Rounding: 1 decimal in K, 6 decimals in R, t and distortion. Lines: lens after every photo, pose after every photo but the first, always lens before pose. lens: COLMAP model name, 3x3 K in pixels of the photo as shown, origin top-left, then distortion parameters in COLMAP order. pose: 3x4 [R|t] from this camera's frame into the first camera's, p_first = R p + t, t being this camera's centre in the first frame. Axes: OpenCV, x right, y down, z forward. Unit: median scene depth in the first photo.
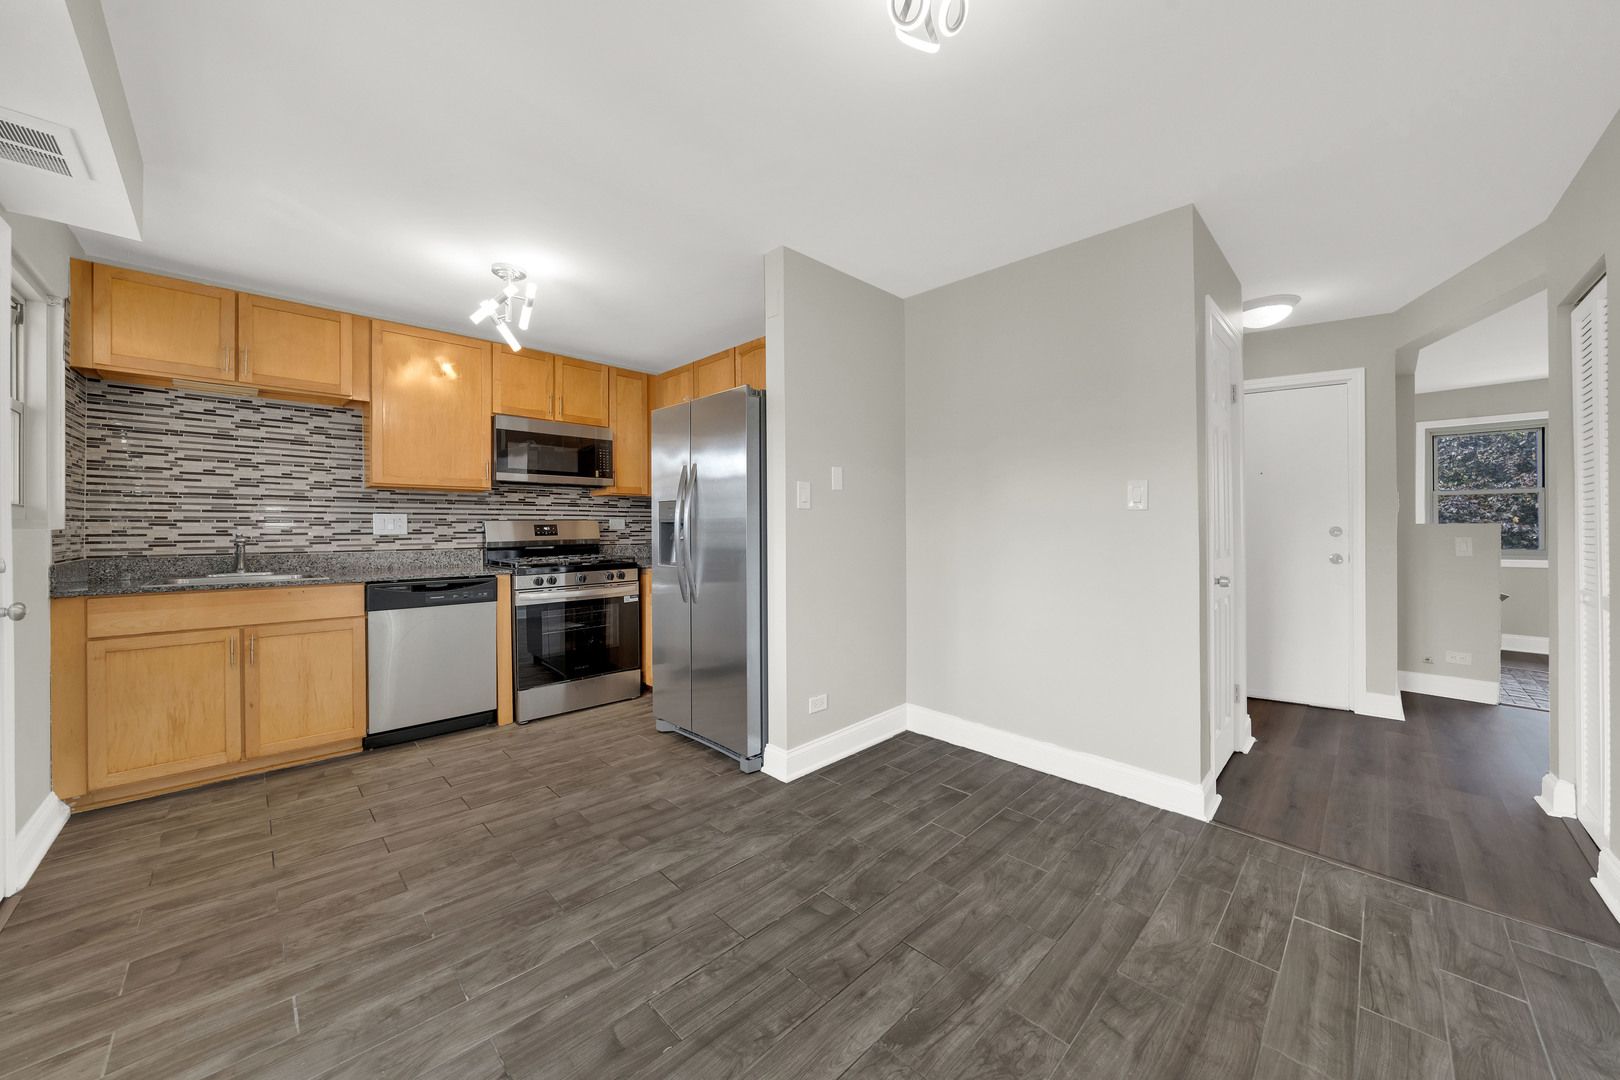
lens RADIAL K [[575.6, 0, 810.8], [0, 575.6, 530.4], [0, 0, 1]] dist [-0.007809, 0.000052]
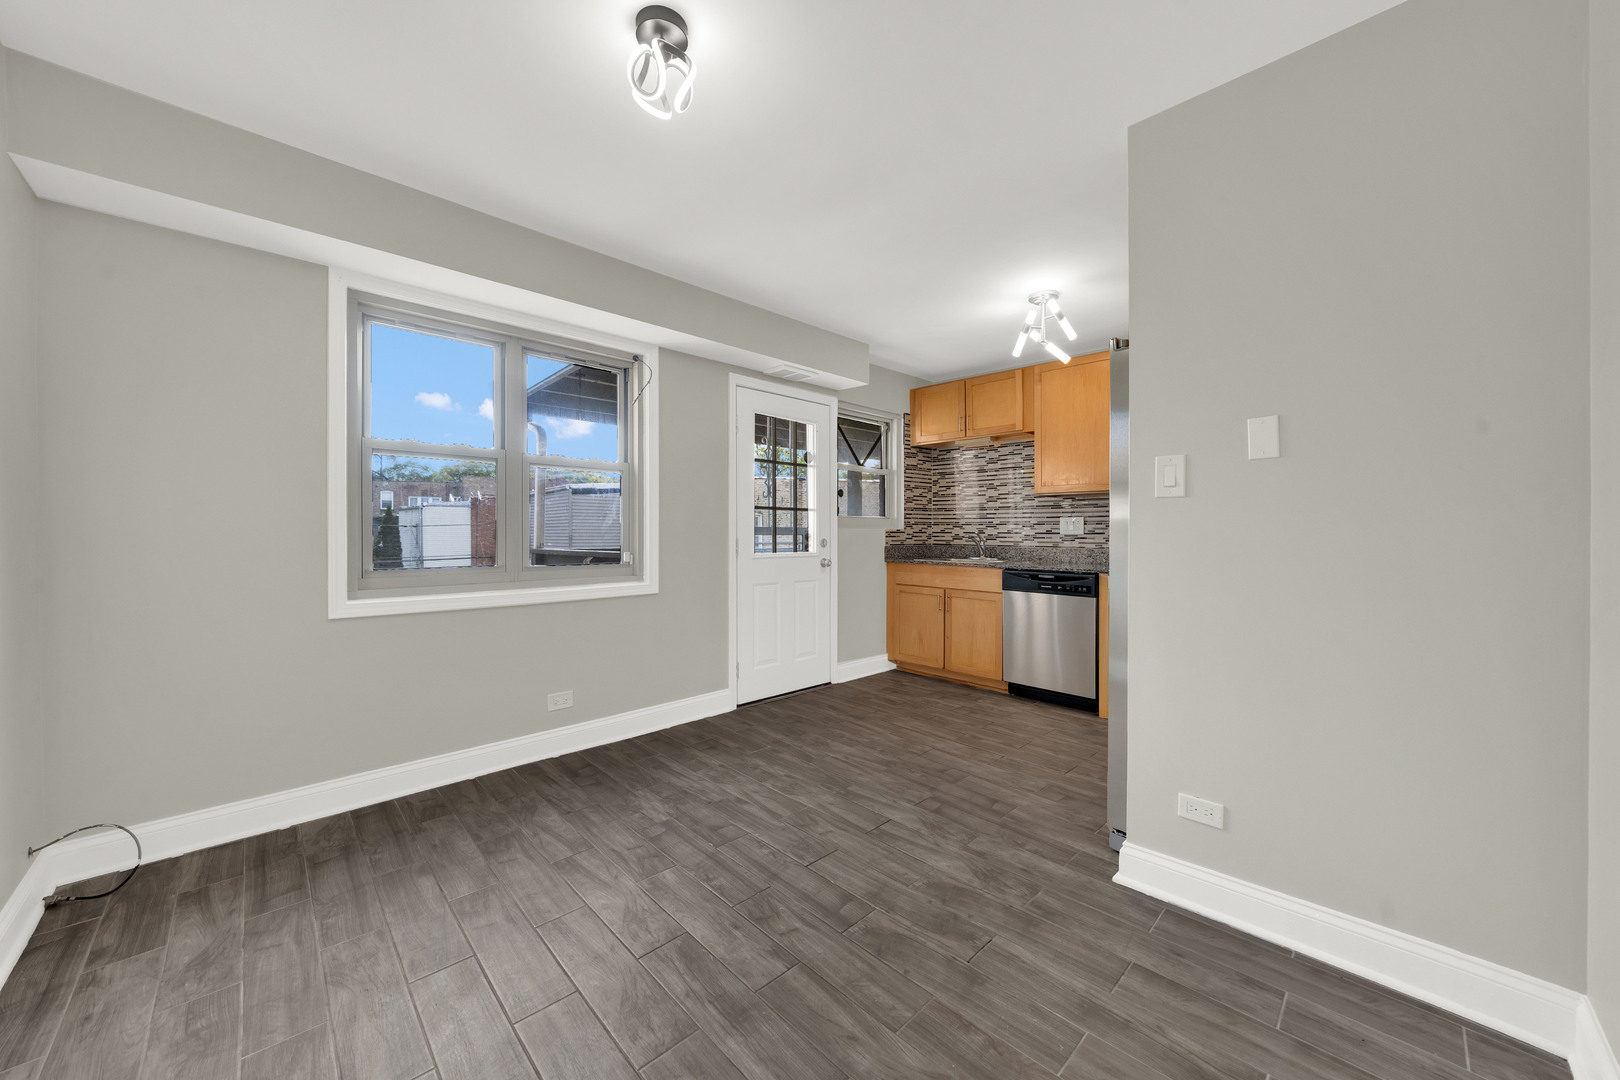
lens RADIAL K [[575.6, 0, 810.8], [0, 575.6, 530.4], [0, 0, 1]] dist [-0.007809, 0.000052]
pose [[0.007010, 0.001602, -0.999974, 0.591190], [-0.008699, 0.999961, 0.001541, 0.002306], [0.999938, 0.008688, 0.007023, 0.538041]]
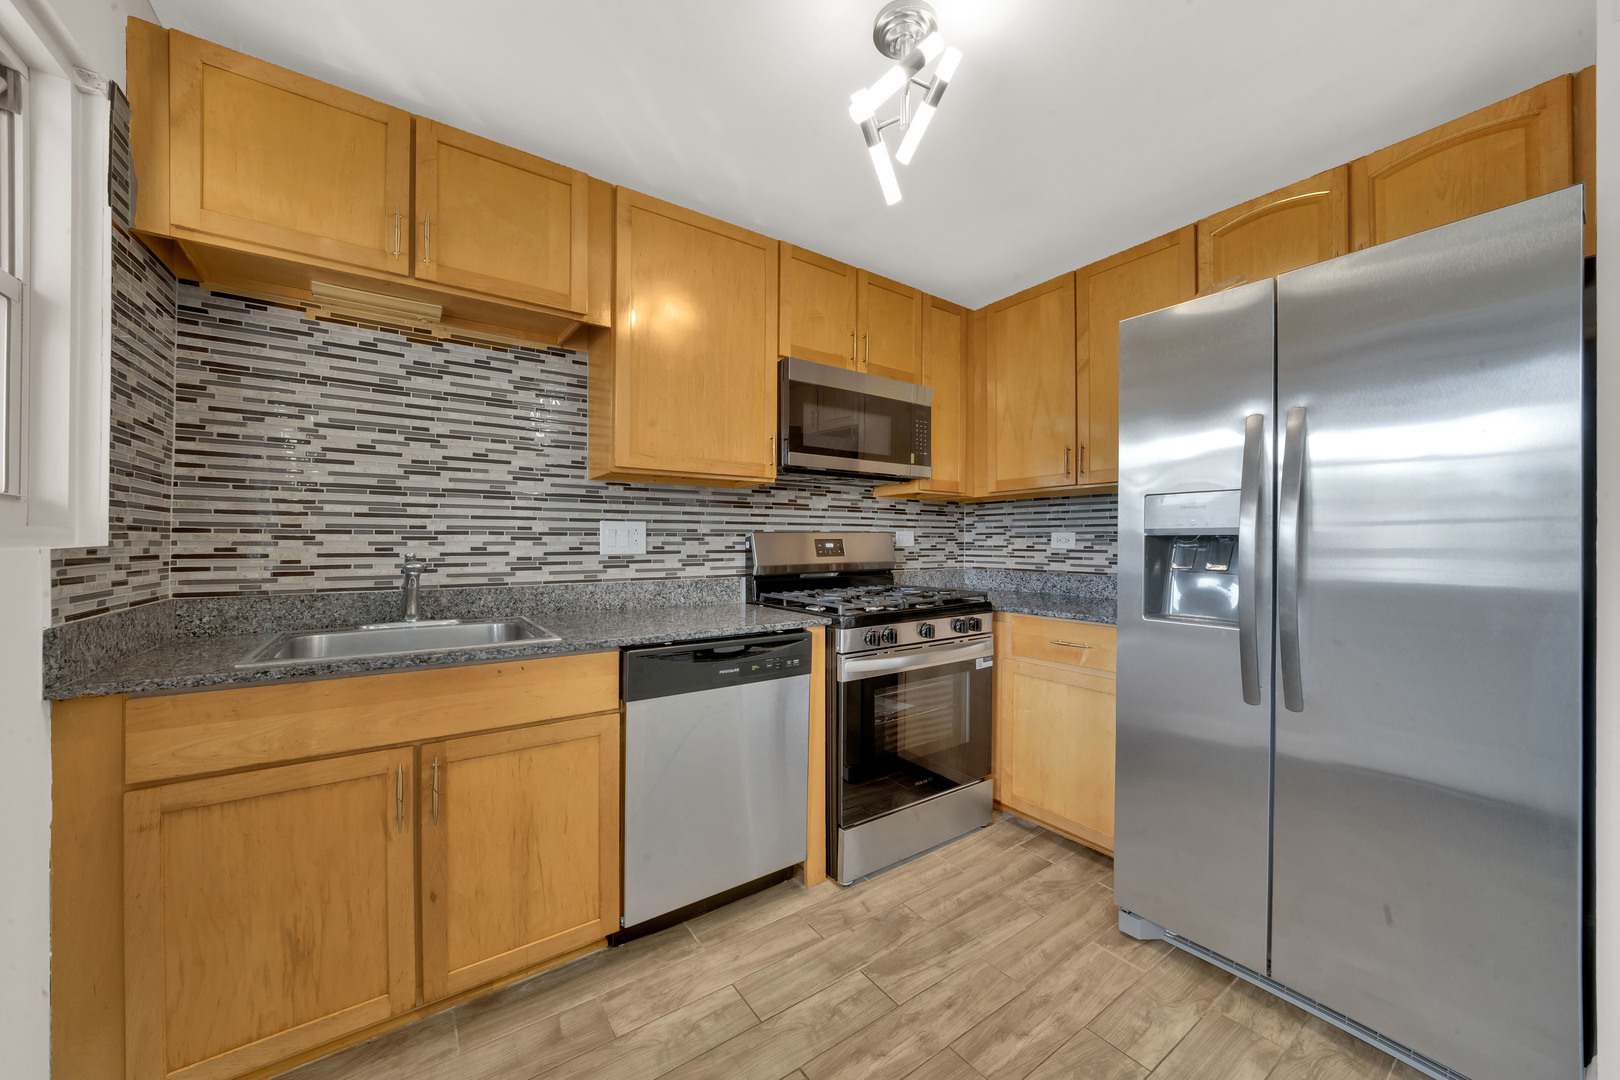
lens RADIAL K [[600.3, 0, 850.8], [0, 600.3, 539.9], [0, 0, 1]] dist [-0.015720, 0.000156]
pose [[0.990731, 0.002541, -0.135815, -0.490732], [-0.003787, 0.999953, -0.008912, -0.004767], [0.135786, 0.009344, 0.990694, 0.476782]]
